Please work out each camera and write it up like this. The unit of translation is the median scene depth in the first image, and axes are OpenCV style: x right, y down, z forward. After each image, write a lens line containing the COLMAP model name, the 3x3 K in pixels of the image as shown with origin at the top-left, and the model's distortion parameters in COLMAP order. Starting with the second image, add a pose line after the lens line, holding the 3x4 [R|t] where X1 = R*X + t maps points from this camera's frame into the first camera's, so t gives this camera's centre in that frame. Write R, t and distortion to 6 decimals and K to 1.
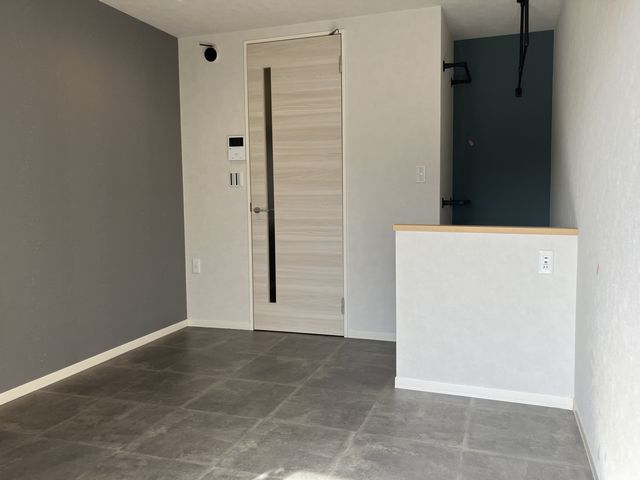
lens RADIAL K [[533.6, 0, 322.5], [0, 533.6, 237.5], [0, 0, 1]] dist [0.018444, -0.008587]
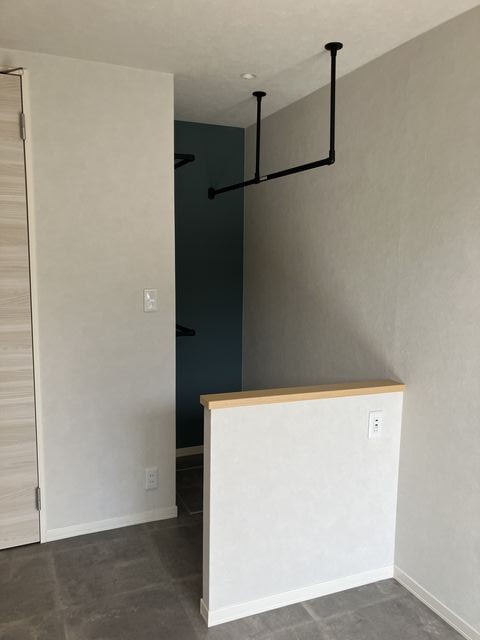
lens RADIAL K [[533.6, 0, 238.5], [0, 533.6, 323.3], [0, 0, 1]] dist [0.018444, -0.008587]
pose [[0.728164, -0.070437, 0.681774, -0.228152], [0.033489, 0.997174, 0.067254, -0.129635], [-0.684584, -0.026140, 0.728465, 0.370905]]
